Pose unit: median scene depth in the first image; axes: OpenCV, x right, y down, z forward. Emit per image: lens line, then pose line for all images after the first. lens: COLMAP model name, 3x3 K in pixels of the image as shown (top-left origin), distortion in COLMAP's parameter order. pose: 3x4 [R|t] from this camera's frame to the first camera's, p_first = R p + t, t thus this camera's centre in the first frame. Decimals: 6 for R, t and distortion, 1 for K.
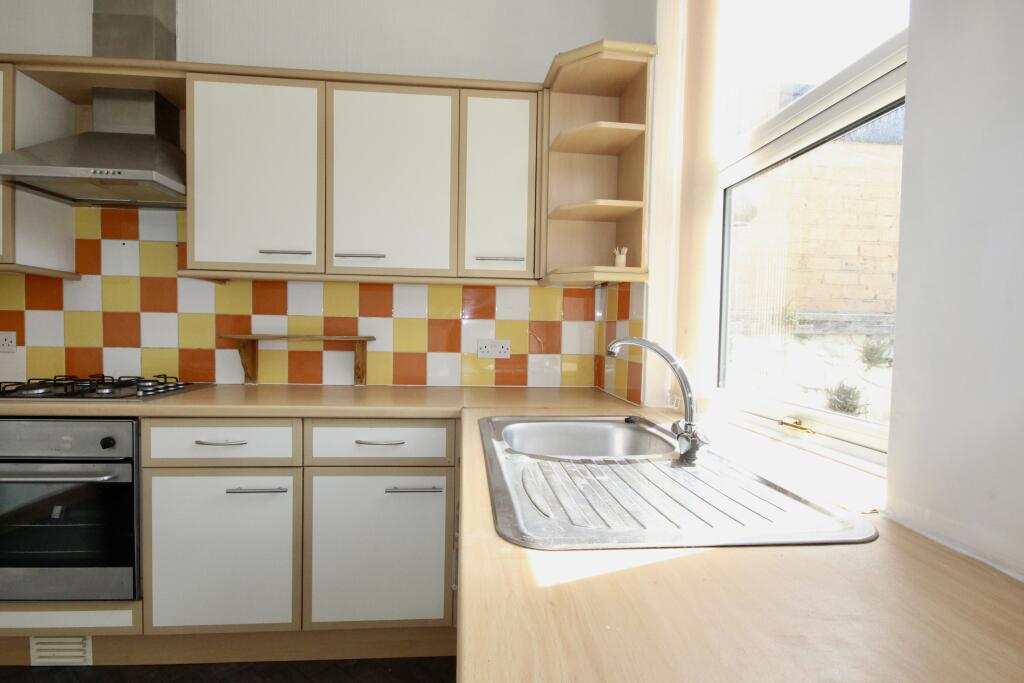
lens RADIAL K [[499.7, 0, 507.4], [0, 499.7, 352.6], [0, 0, 1]] dist [-0.000129, -0.000690]
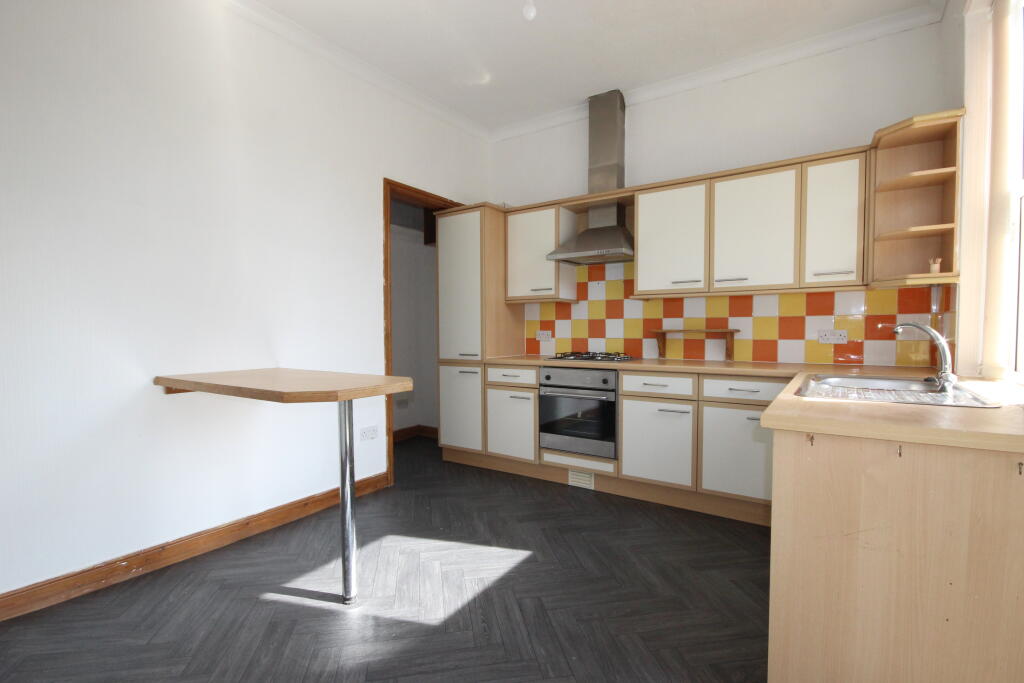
lens RADIAL K [[499.7, 0, 506.4], [0, 499.7, 349.8], [0, 0, 1]] dist [-0.000129, -0.000690]
pose [[0.775082, 0.003513, -0.631851, 0.168211], [-0.009713, 0.999933, -0.006355, 0.053021], [0.631787, 0.011063, 0.775063, -0.724249]]
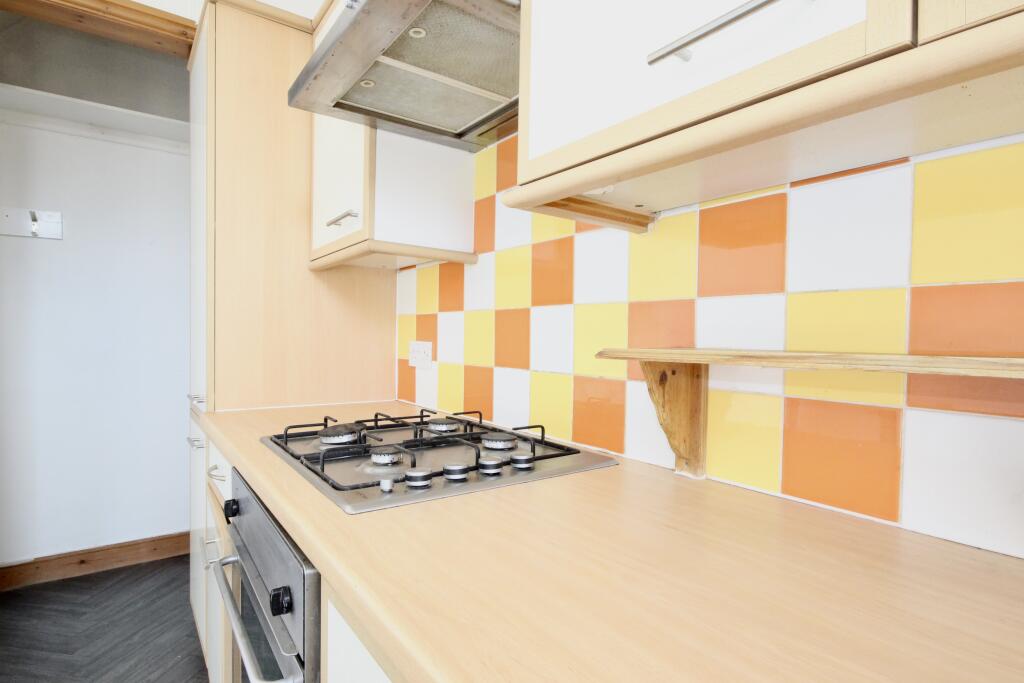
lens RADIAL K [[525.8, 0, 515.9], [0, 525.8, 348.9], [0, 0, 1]] dist [-0.003226, -0.000489]
pose [[0.516941, 0.007889, -0.855985, -0.254020], [-0.046101, 0.998763, -0.018636, -0.023885], [0.854779, 0.049096, 0.516665, 0.730174]]
